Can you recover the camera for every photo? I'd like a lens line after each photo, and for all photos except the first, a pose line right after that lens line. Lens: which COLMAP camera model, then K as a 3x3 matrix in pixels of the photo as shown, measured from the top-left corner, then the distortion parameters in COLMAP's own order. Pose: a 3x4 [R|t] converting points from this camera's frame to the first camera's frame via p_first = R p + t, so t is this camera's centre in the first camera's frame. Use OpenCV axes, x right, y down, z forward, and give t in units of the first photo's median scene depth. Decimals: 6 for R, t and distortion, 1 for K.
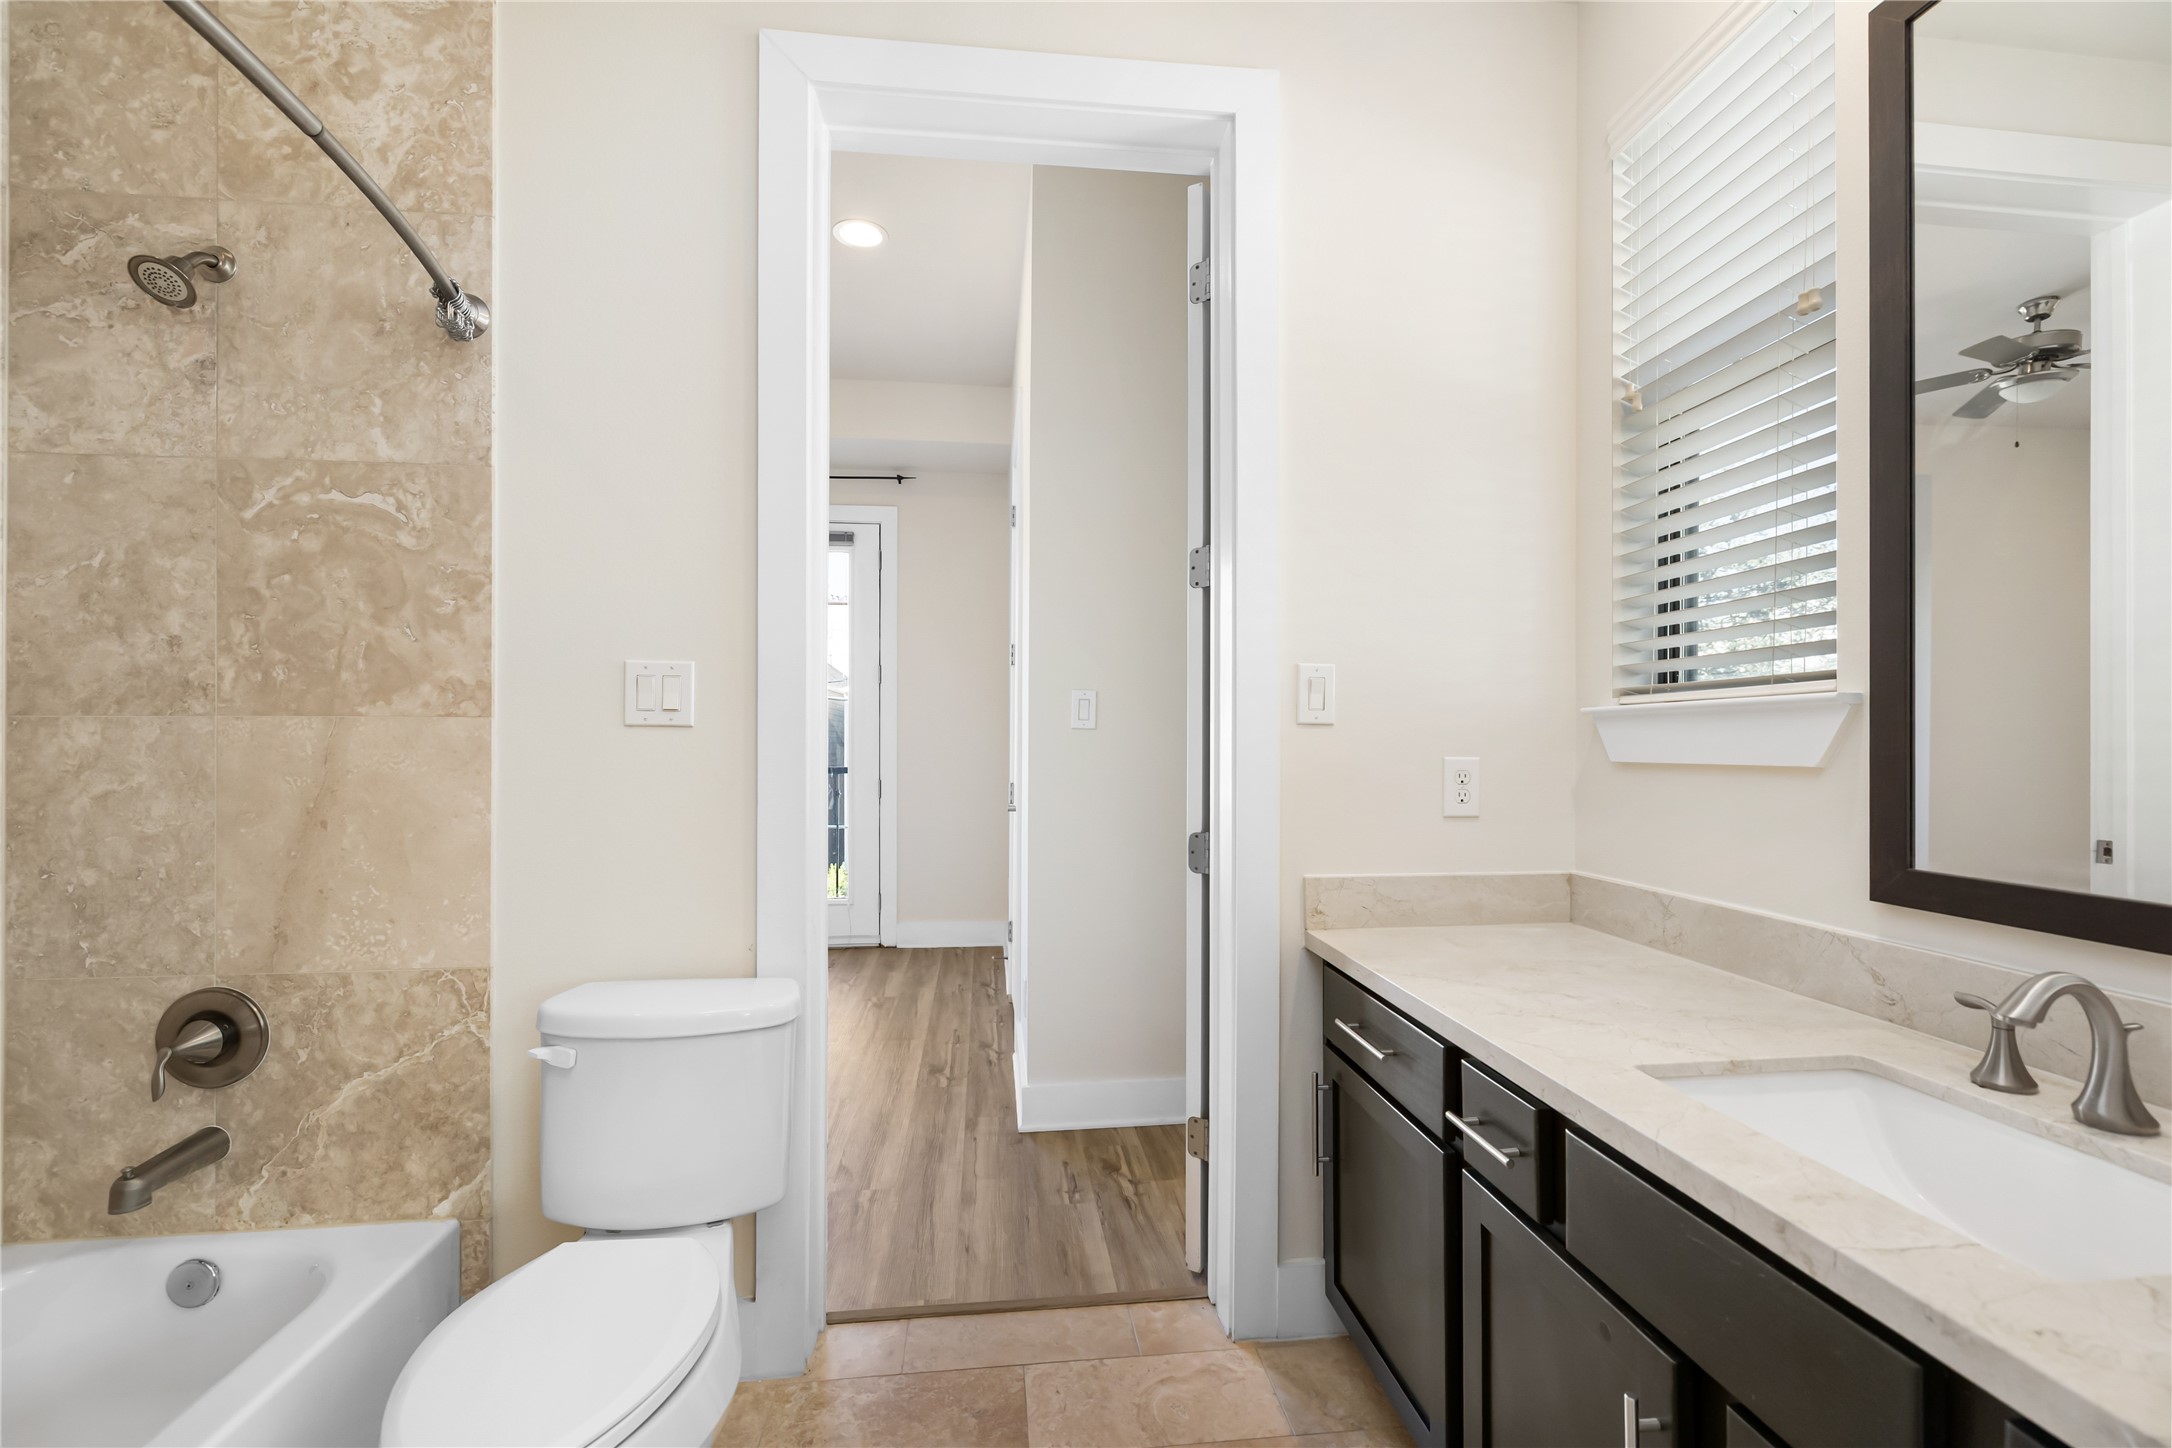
lens RADIAL K [[927.6, 0, 1097.0], [0, 927.6, 737.4], [0, 0, 1]] dist [0.001397, -0.000049]
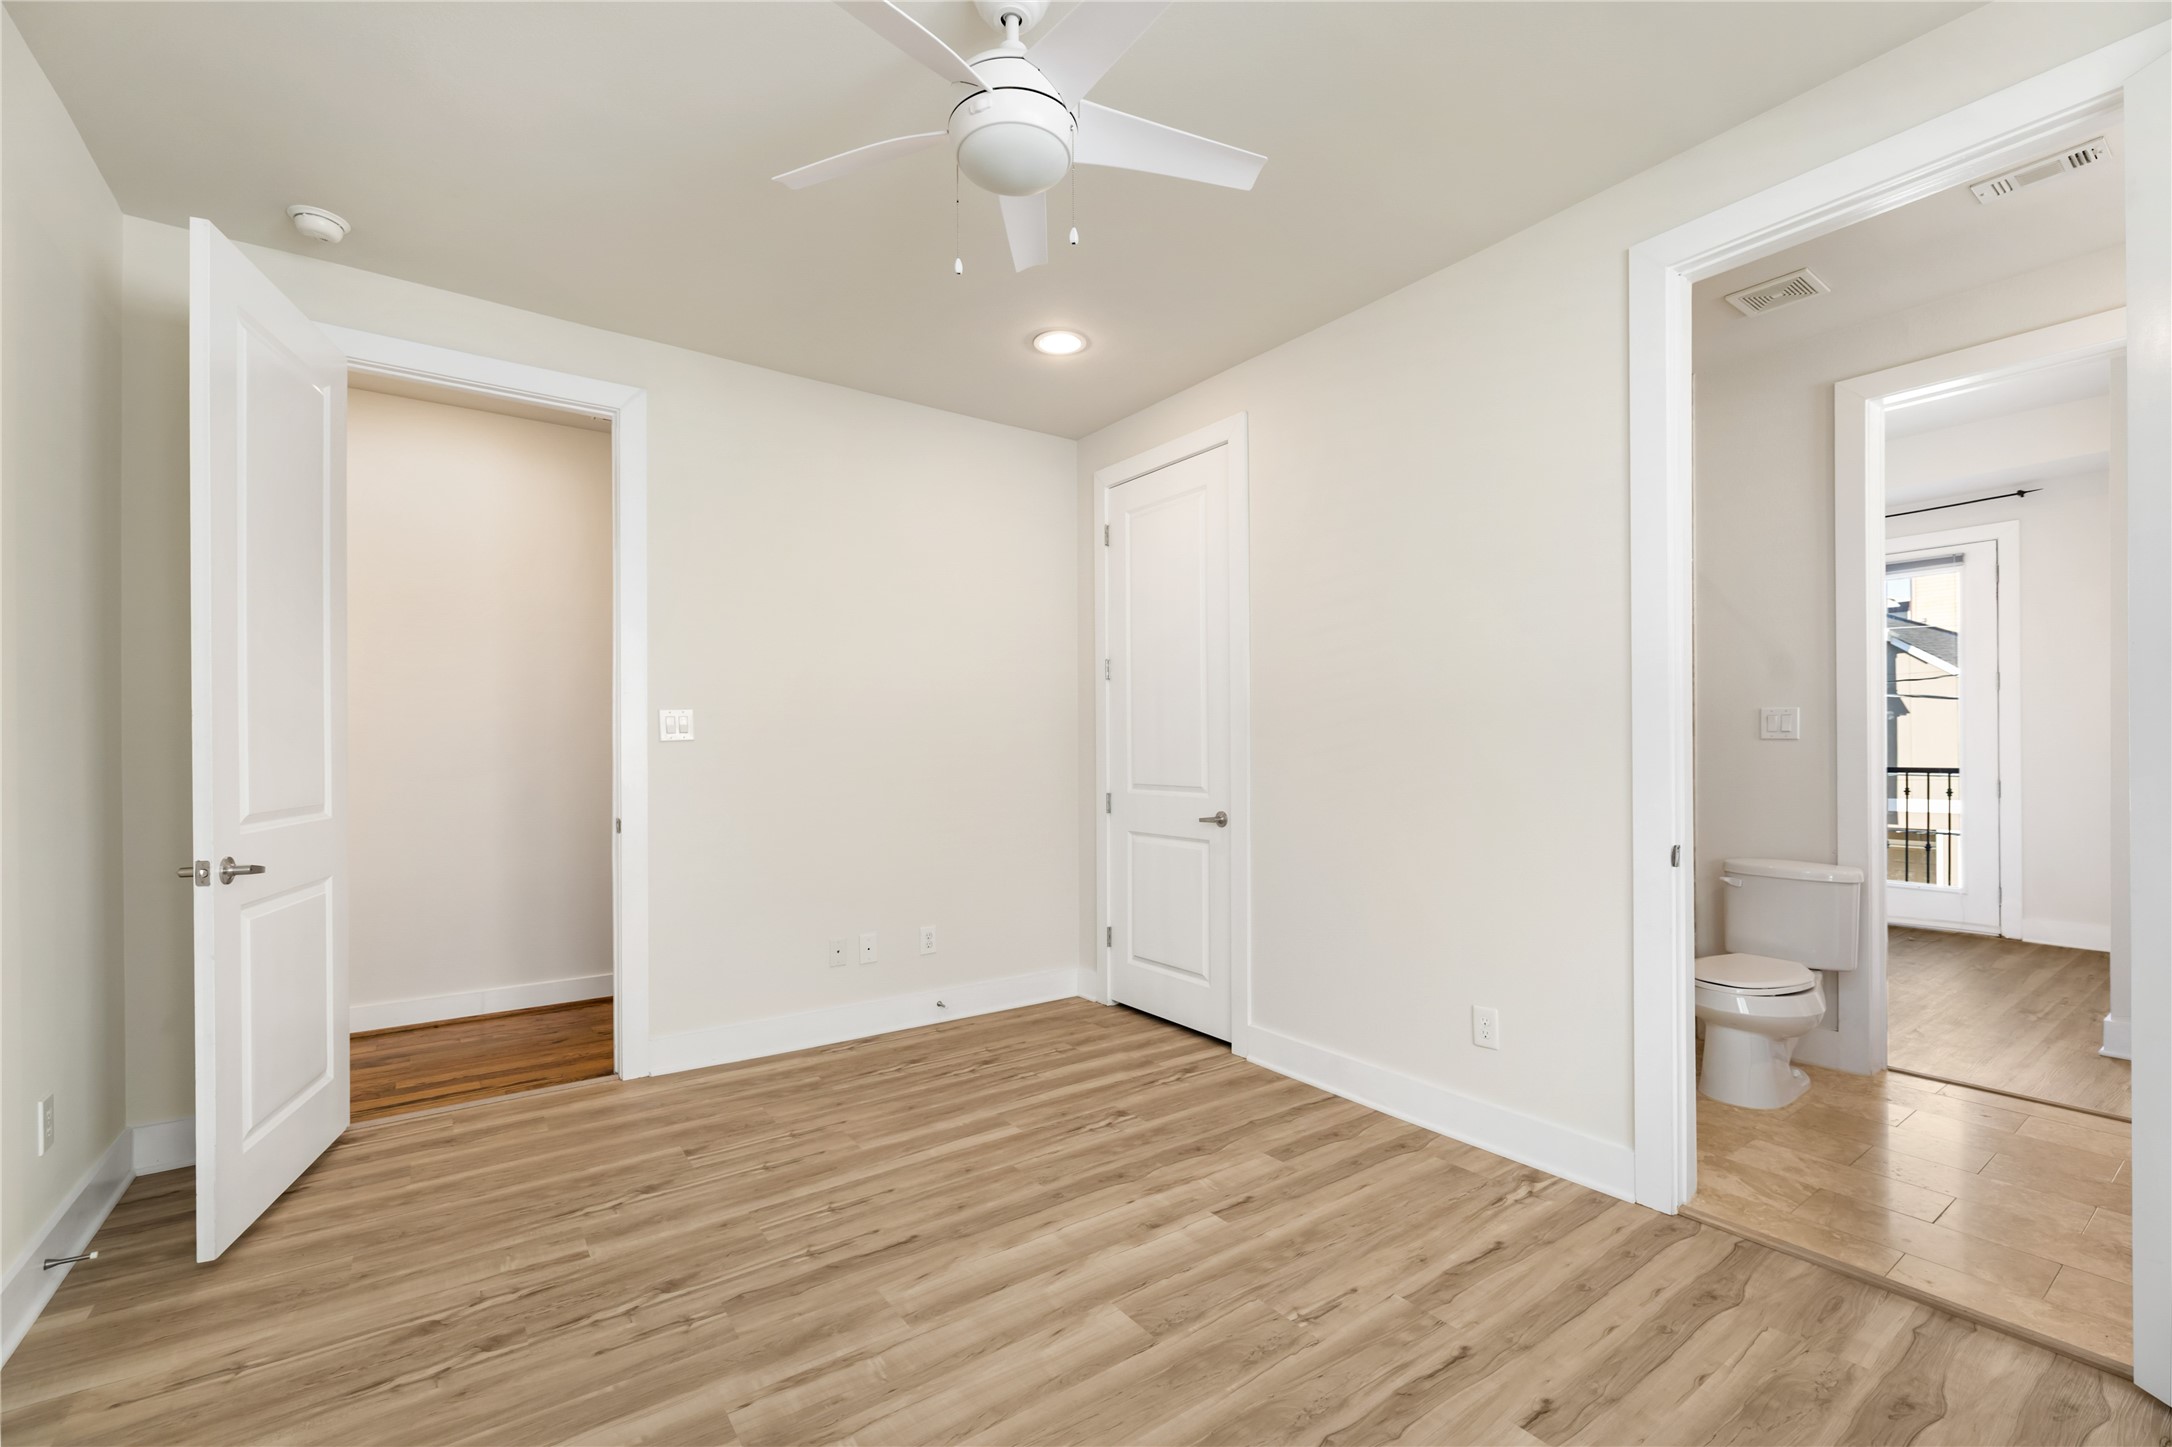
lens RADIAL K [[927.6, 0, 1084.0], [0, 927.6, 734.4], [0, 0, 1]] dist [0.001397, -0.000049]
pose [[0.487217, -0.011854, -0.873200, 0.213866], [0.007297, 0.999928, -0.009503, -0.006062], [0.873250, -0.001741, 0.487269, -0.503353]]
